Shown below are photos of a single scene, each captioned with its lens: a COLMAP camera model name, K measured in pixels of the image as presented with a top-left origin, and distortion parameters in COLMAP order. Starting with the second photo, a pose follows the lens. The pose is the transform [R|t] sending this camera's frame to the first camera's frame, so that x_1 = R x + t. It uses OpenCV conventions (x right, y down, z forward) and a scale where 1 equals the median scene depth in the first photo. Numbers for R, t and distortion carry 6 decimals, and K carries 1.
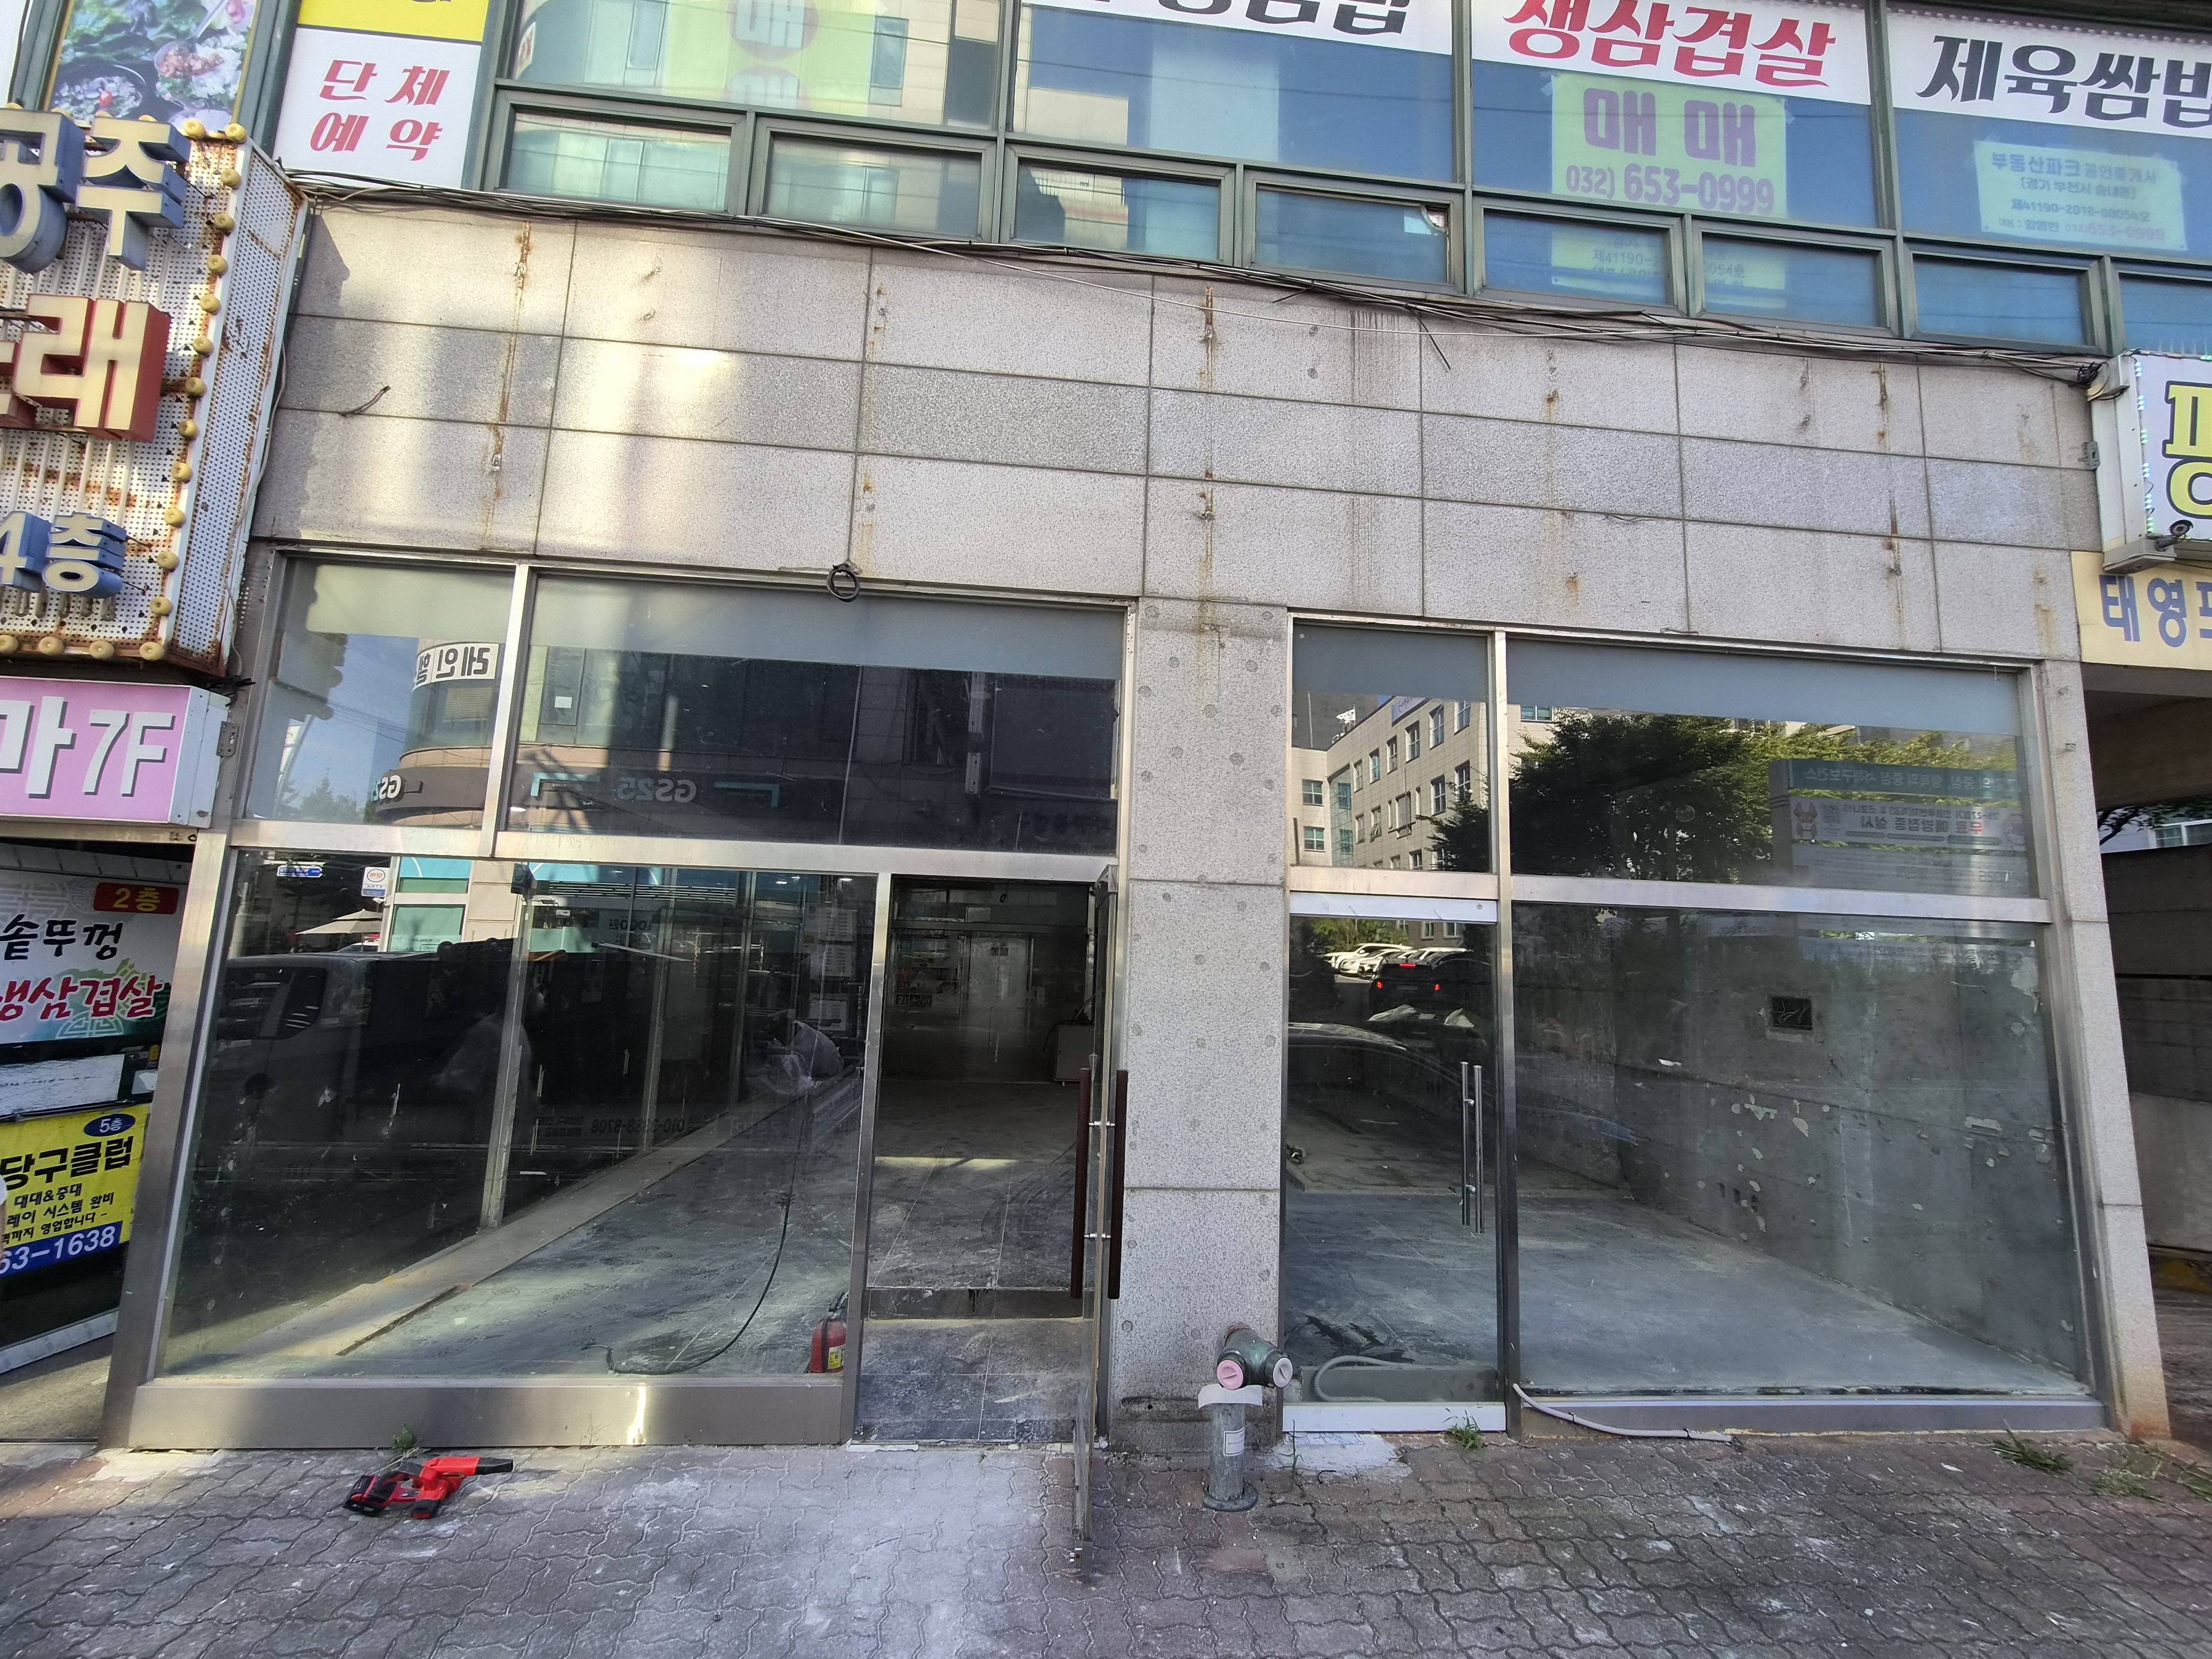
lens RADIAL K [[914.0, 0, 1126.3], [0, 914.0, 840.8], [0, 0, 1]] dist [-0.000478, 0.001304]
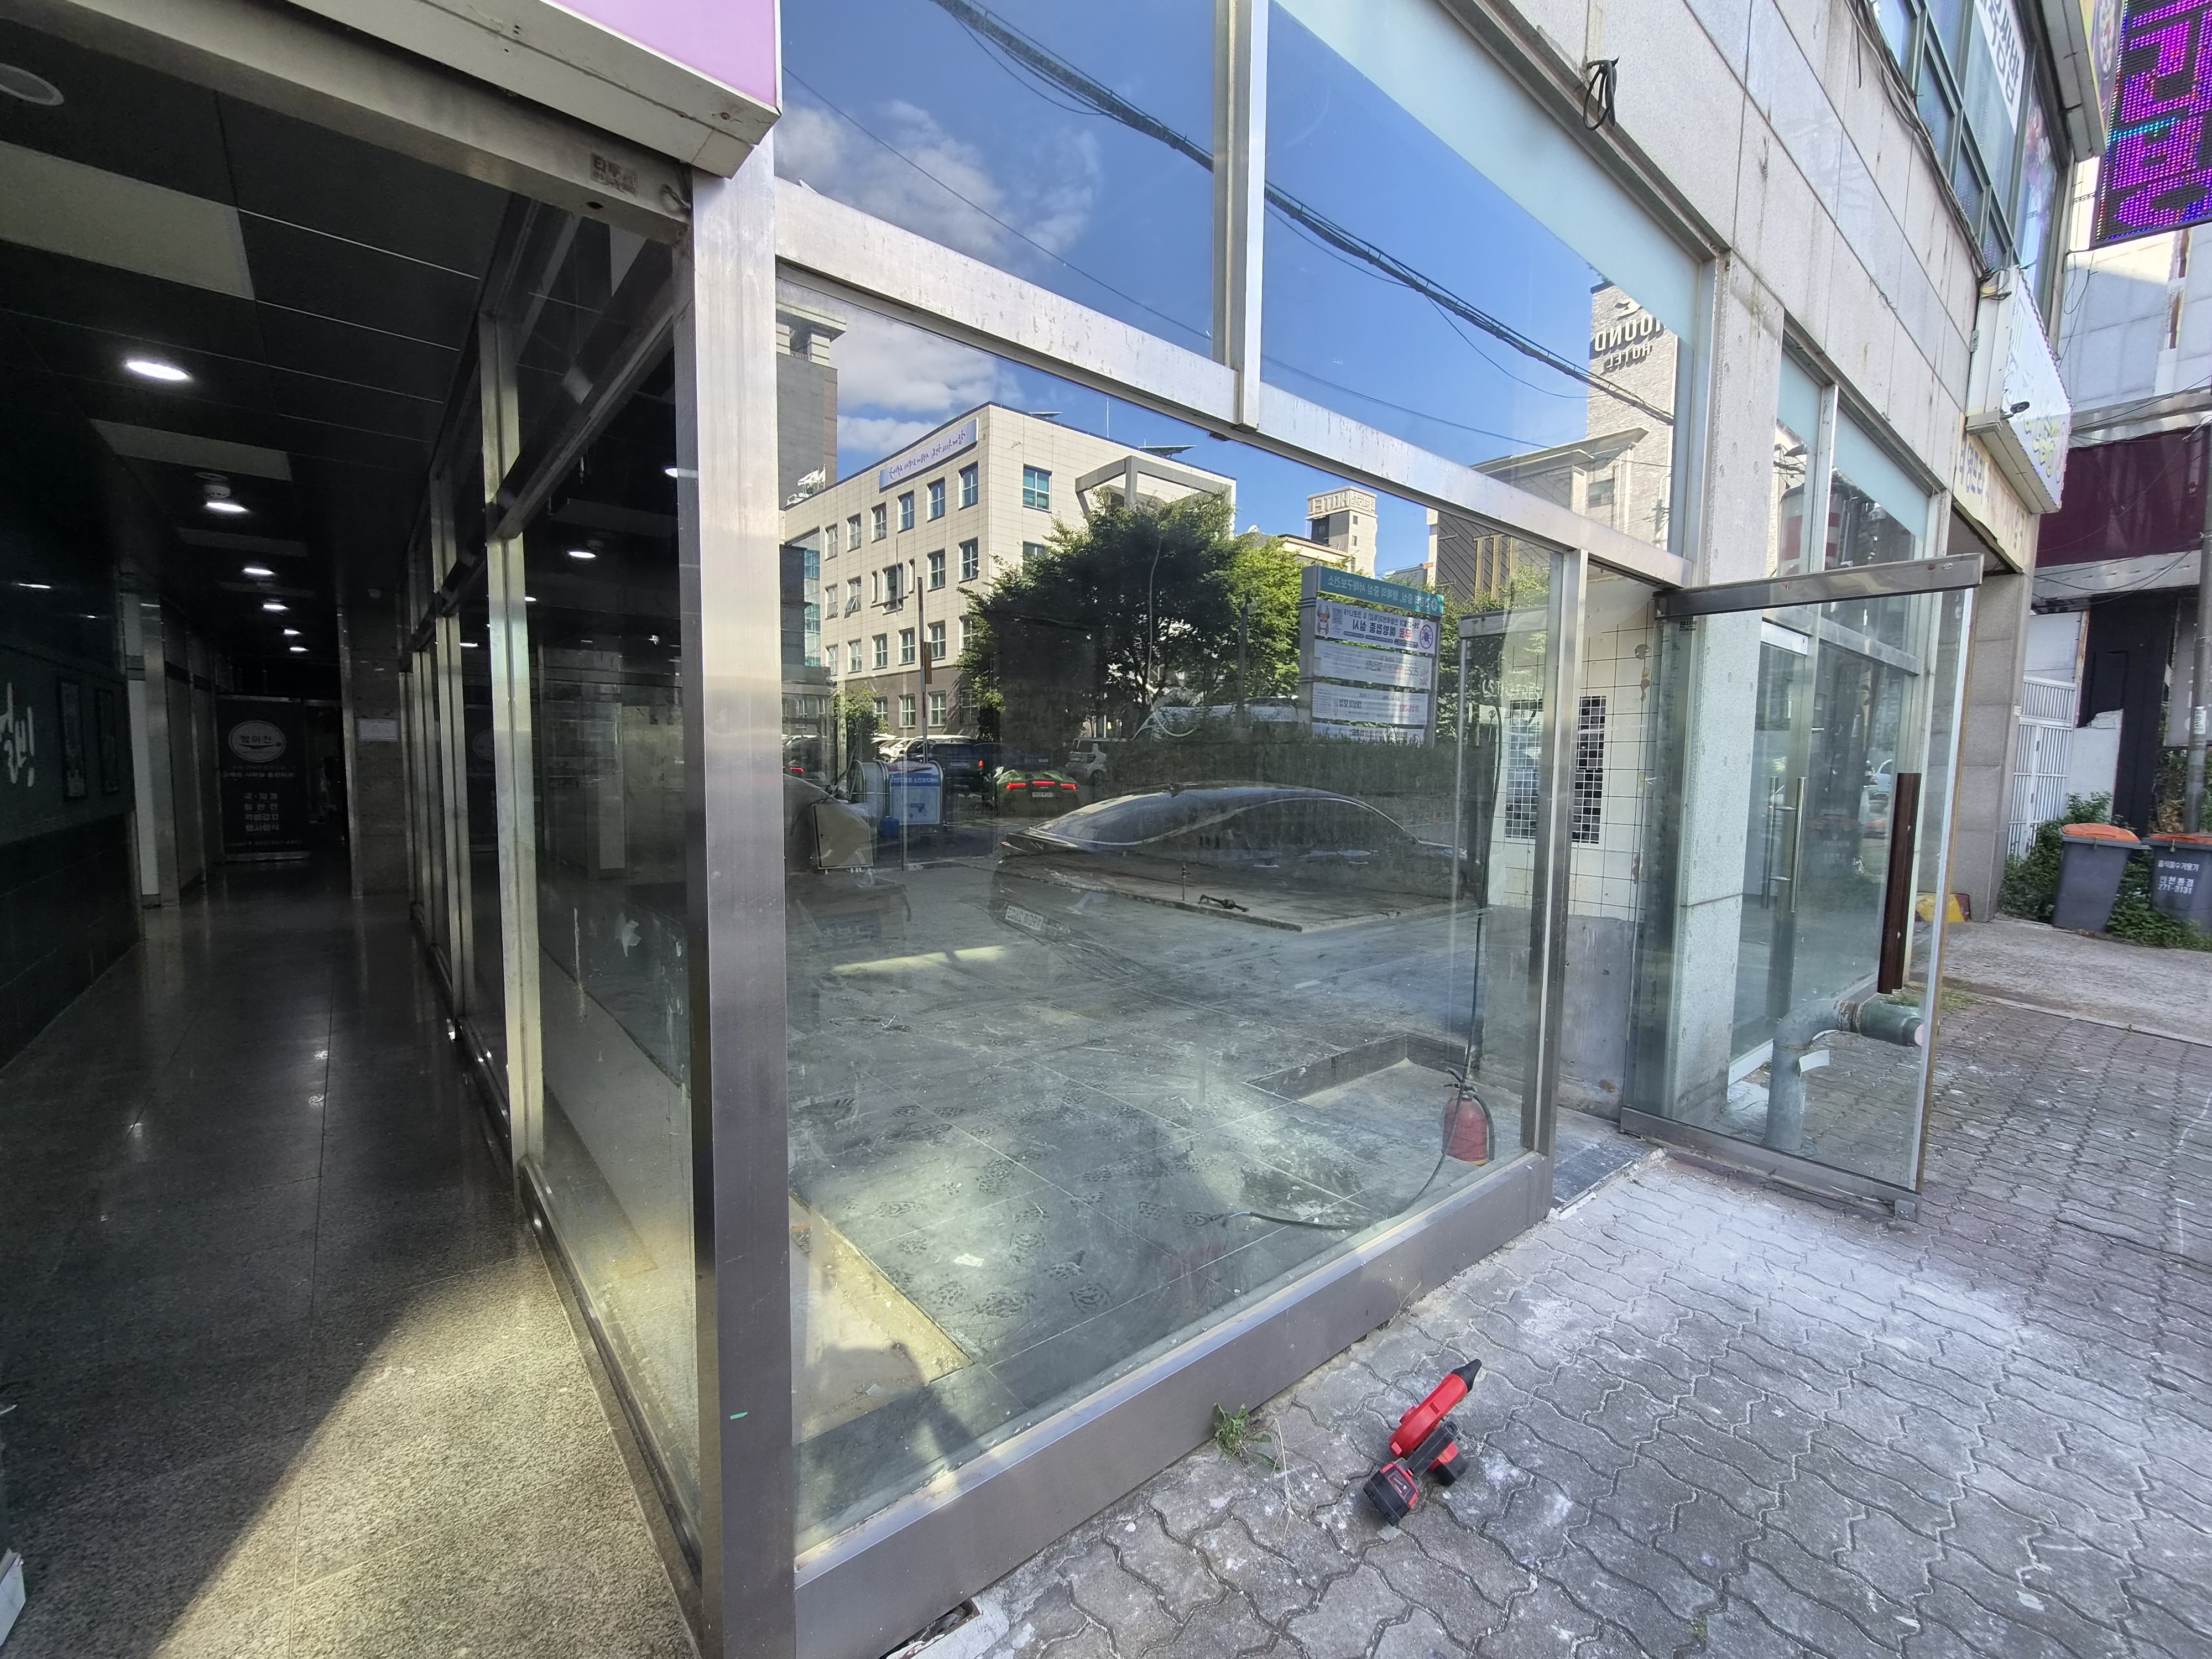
lens RADIAL K [[914.0, 0, 1132.3], [0, 914.0, 836.0], [0, 0, 1]] dist [-0.000478, 0.001304]
pose [[0.814171, -0.066059, 0.576855, -0.767805], [-0.066597, 0.976325, 0.205799, 0.101952], [-0.576793, -0.205973, 0.790496, 0.419915]]
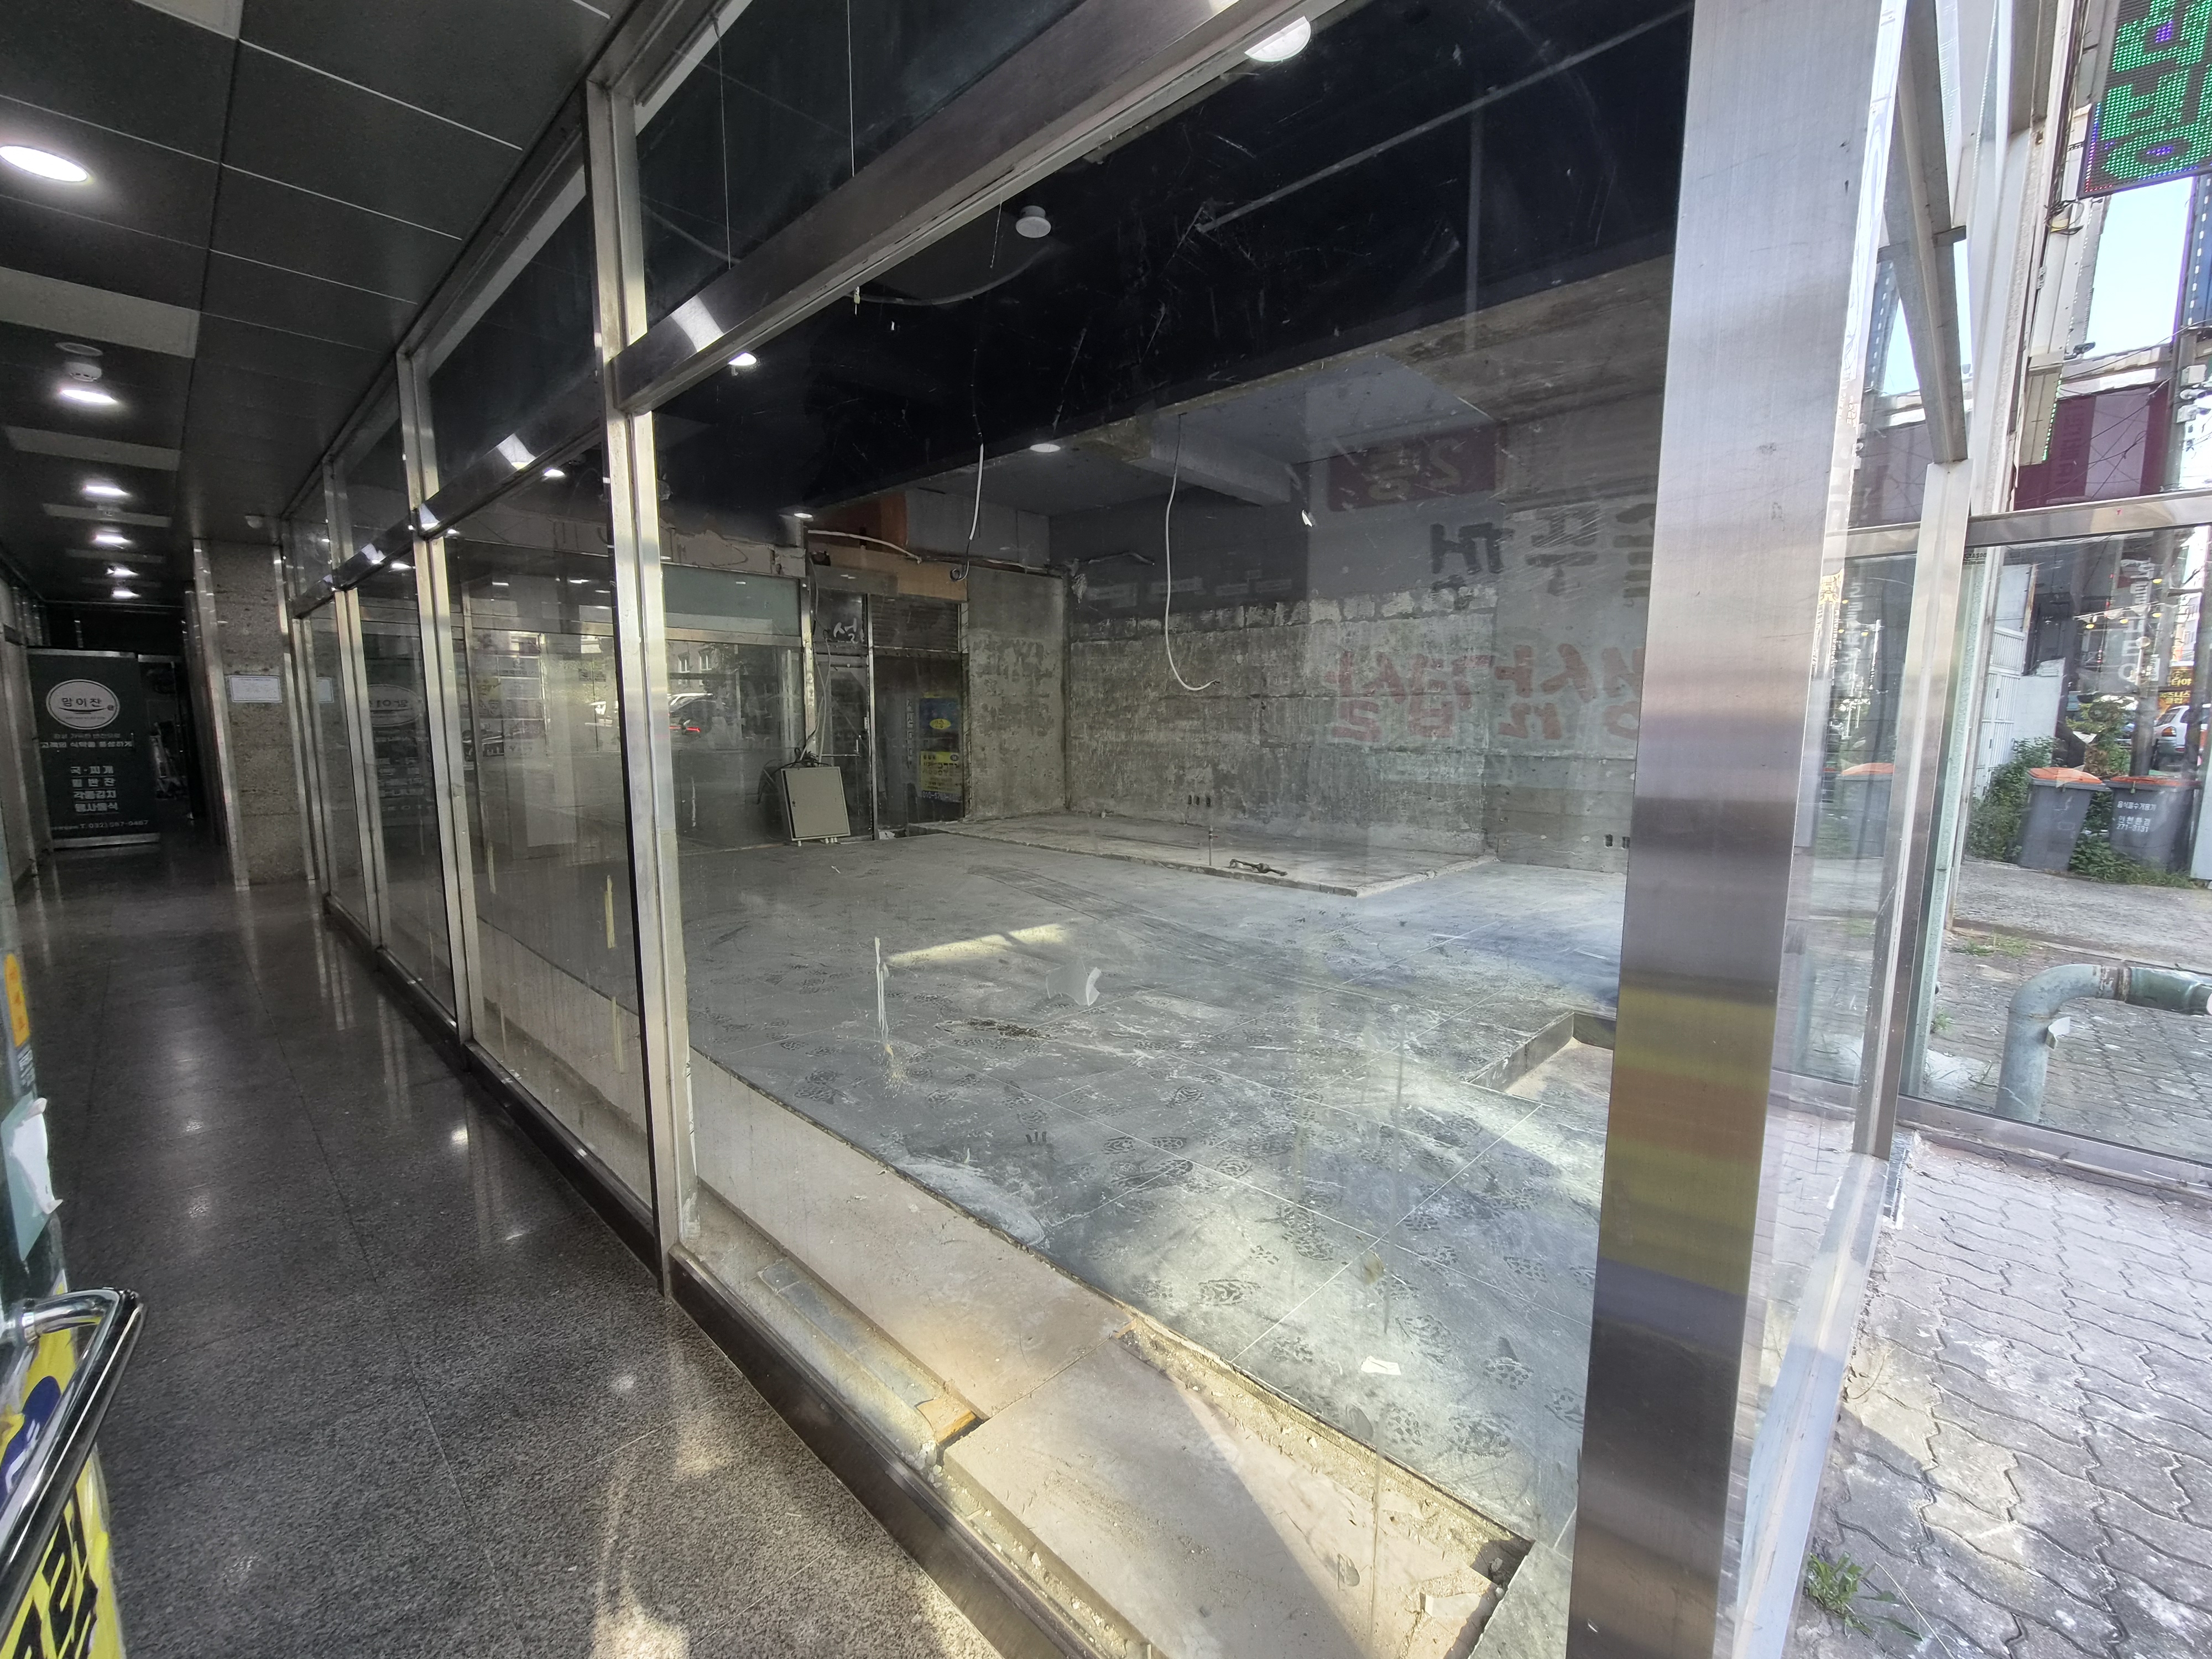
lens RADIAL K [[914.0, 0, 1126.3], [0, 914.0, 834.9], [0, 0, 1]] dist [-0.000478, 0.001304]
pose [[0.745867, -0.111953, 0.656619, -0.869477], [-0.069501, 0.967313, 0.243874, 0.131414], [-0.662459, -0.227534, 0.713707, 0.651026]]
